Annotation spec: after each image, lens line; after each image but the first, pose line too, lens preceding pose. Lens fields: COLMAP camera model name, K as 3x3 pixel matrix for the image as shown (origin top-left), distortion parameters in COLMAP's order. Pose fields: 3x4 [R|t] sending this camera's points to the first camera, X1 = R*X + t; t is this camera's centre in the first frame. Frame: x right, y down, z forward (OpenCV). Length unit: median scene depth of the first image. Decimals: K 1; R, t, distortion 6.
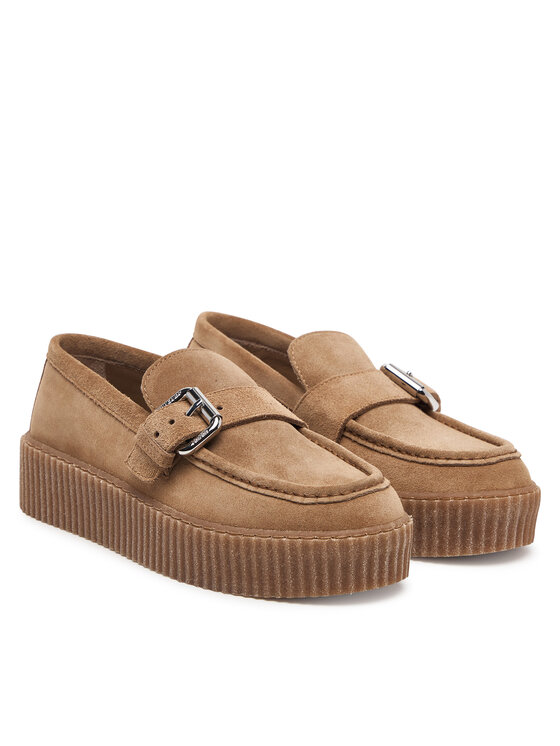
lens RADIAL K [[2177.8, 0, 280.4], [0, 2177.8, 372.8], [0, 0, 1]] dist [0.107582, 0.000000]
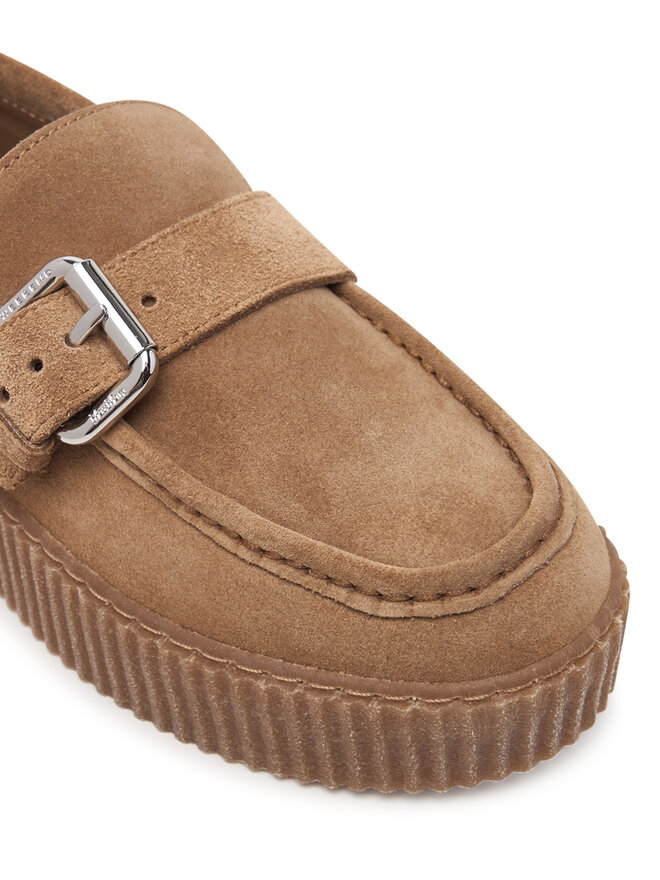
lens RADIAL K [[1956.6, 0, 328.3], [0, 1956.6, 440.7], [0, 0, 1]] dist [0.047681, 0.000000]
pose [[0.996964, -0.076588, 0.014022, -0.001291], [0.061023, 0.880444, 0.470207, -0.139596], [-0.048358, -0.467924, 0.882445, 0.687493]]
